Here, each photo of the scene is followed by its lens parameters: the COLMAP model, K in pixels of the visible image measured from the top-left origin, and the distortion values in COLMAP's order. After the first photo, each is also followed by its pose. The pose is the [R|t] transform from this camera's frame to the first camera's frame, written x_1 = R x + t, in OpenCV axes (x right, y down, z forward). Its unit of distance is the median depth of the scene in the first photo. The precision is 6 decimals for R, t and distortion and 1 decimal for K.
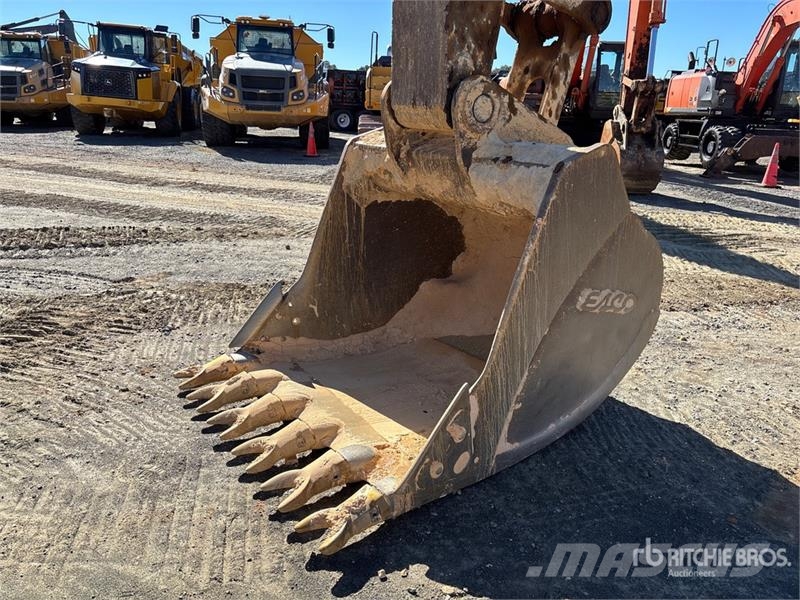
lens RADIAL K [[606.5, 0, 400.0], [0, 606.5, 300.0], [0, 0, 1]] dist [0.045102, -0.073081]
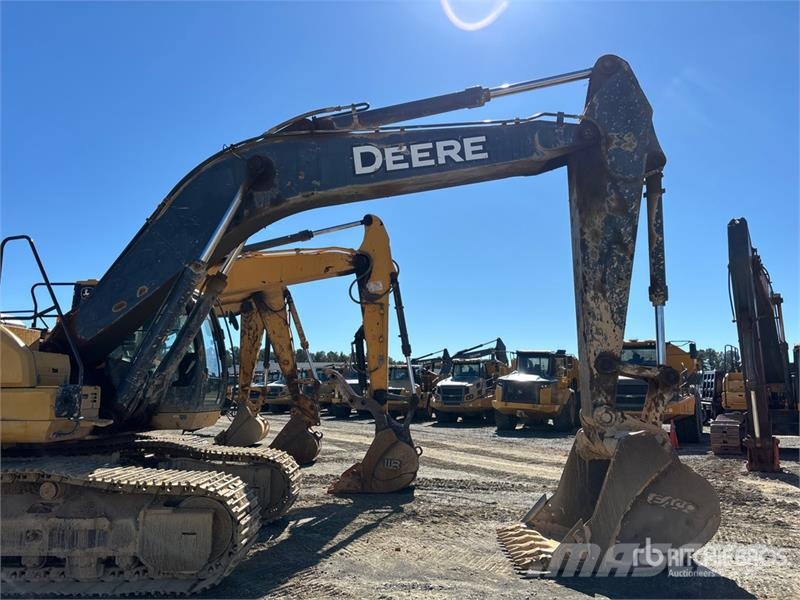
lens RADIAL K [[606.5, 0, 400.0], [0, 606.5, 300.0], [0, 0, 1]] dist [0.045102, -0.073081]
pose [[0.800685, -0.120926, -0.586754, 0.129791], [-0.161846, 0.899336, -0.406203, 0.054795], [0.576810, 0.420204, 0.700513, -0.194745]]
